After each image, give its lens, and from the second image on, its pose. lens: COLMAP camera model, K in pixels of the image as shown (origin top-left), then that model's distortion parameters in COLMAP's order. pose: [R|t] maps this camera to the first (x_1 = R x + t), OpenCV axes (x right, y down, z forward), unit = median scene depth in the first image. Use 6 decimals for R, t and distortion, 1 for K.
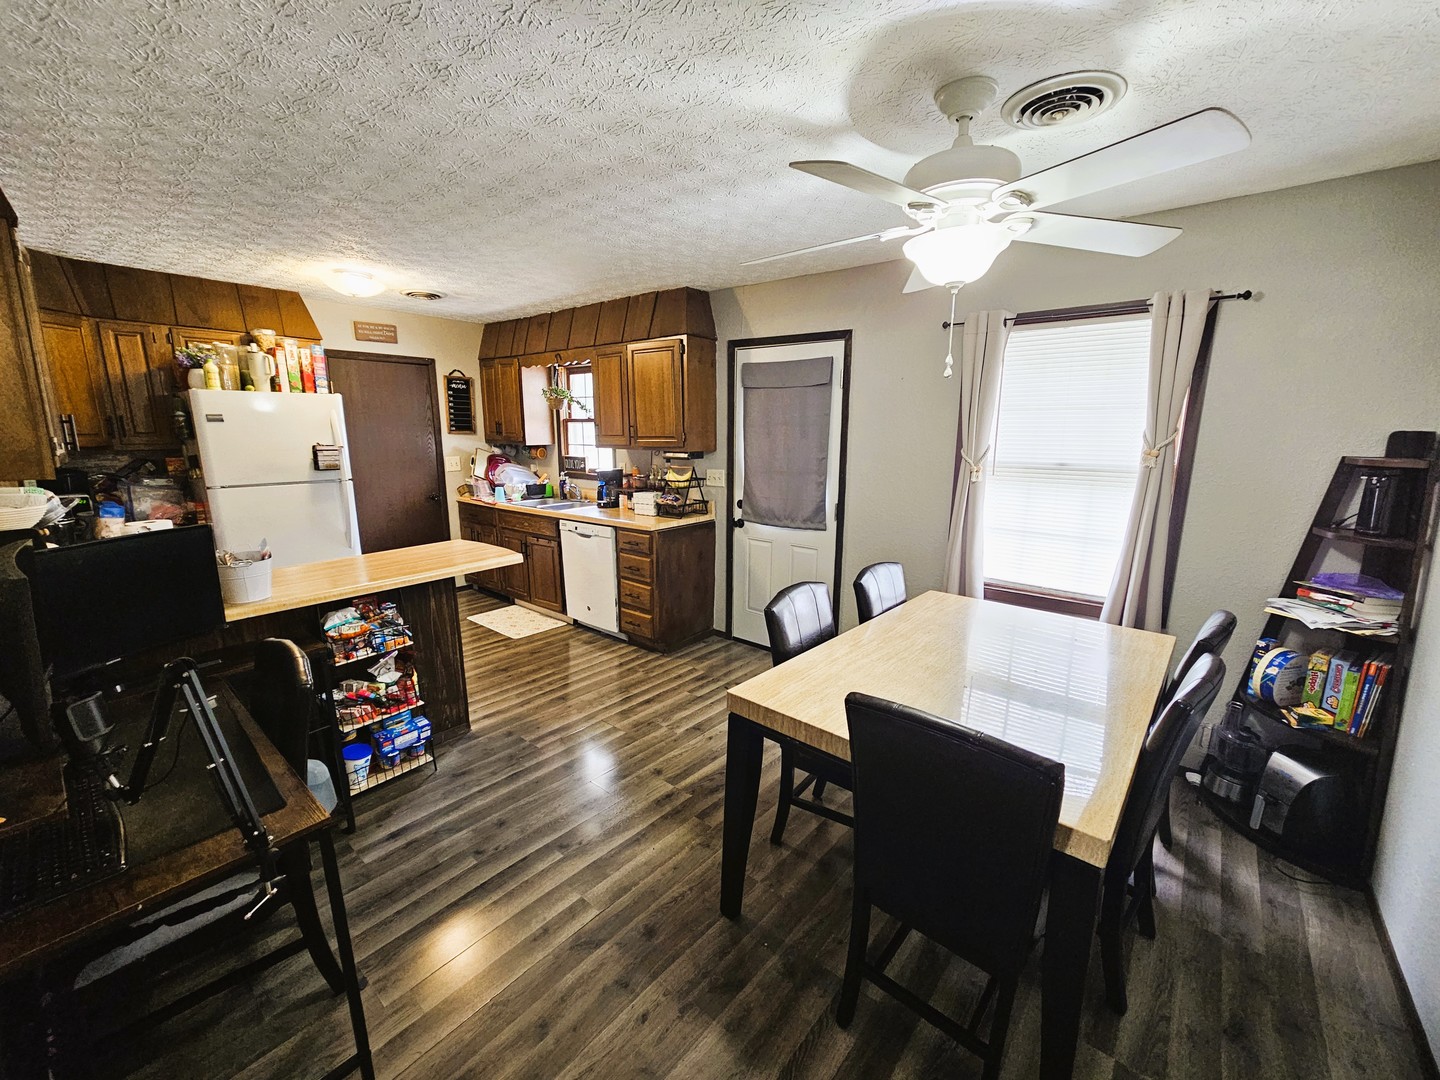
lens RADIAL K [[586.7, 0, 714.8], [0, 586.7, 541.7], [0, 0, 1]] dist [0.000403, 0.000738]
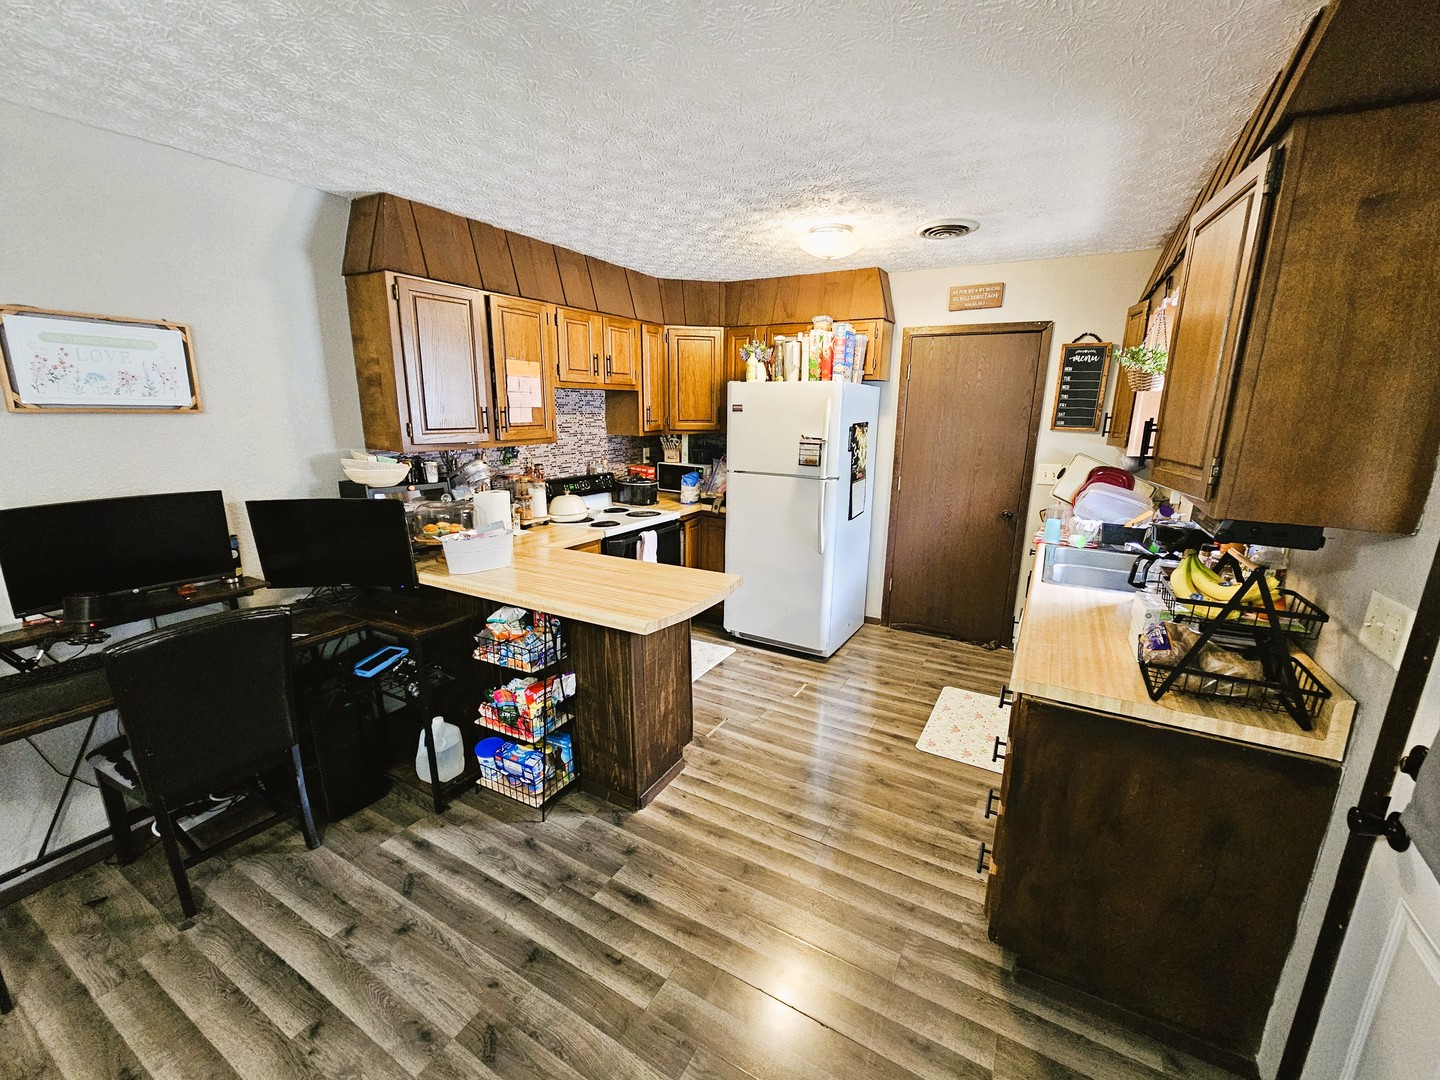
lens RADIAL K [[586.7, 0, 719.9], [0, 586.7, 537.0], [0, 0, 1]] dist [0.000403, 0.000738]
pose [[0.201056, 0.215472, -0.955588, 0.212935], [-0.199693, 0.964039, 0.175362, -0.147979], [0.959009, 0.155567, 0.236854, 0.674976]]
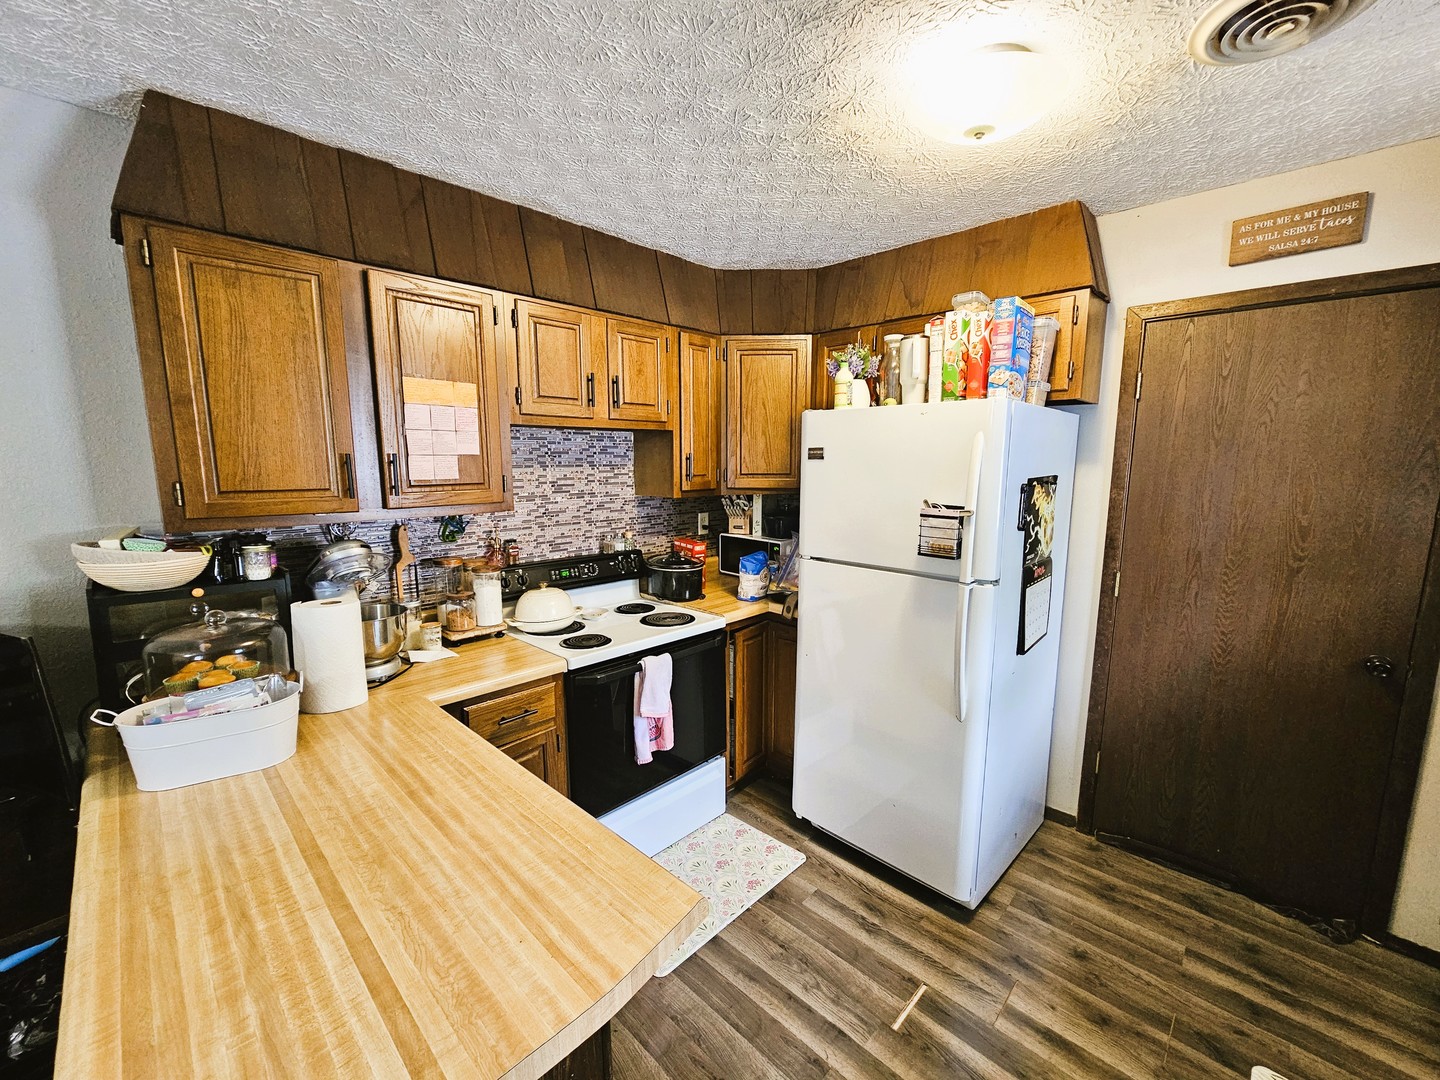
lens RADIAL K [[586.7, 0, 719.9], [0, 586.7, 545.9], [0, 0, 1]] dist [0.000403, 0.000738]
pose [[-0.047282, 0.145953, -0.988161, -0.169624], [-0.192225, 0.969447, 0.152386, -0.171148], [0.980211, 0.197154, -0.017782, 0.837802]]
